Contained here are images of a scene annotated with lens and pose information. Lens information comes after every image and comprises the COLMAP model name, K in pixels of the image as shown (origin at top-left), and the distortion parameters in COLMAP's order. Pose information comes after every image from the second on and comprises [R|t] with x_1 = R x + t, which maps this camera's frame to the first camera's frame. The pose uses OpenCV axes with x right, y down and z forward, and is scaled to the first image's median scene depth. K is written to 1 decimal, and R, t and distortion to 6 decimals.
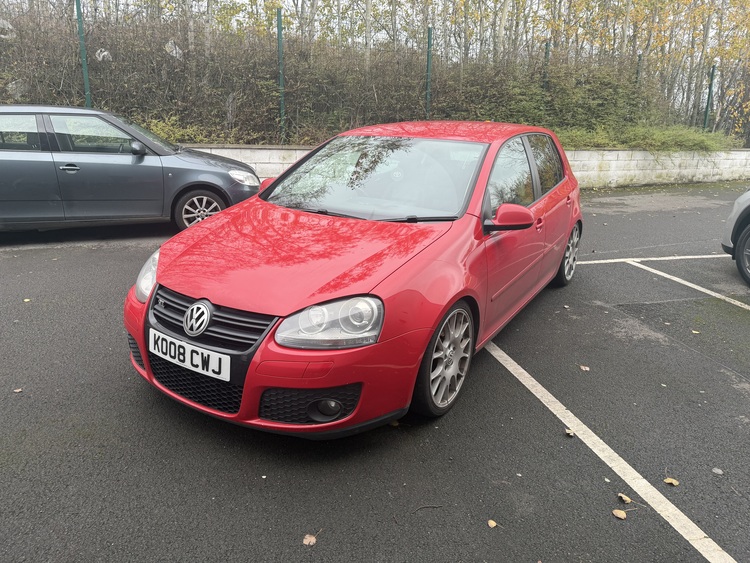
lens RADIAL K [[523.4, 0, 375.0], [0, 523.4, 281.5], [0, 0, 1]] dist [0.003682, -0.029046]
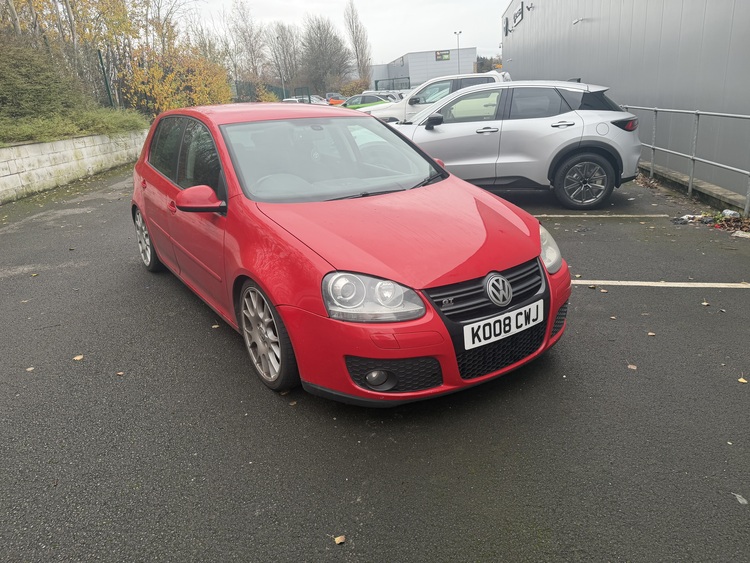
lens RADIAL K [[523.4, 0, 375.0], [0, 523.4, 281.5], [0, 0, 1]] dist [0.003682, -0.029046]
pose [[0.386239, -0.335371, 0.859271, -1.305627], [0.312519, 0.924043, 0.220175, -0.250687], [-0.867843, 0.183498, 0.461711, 0.700208]]
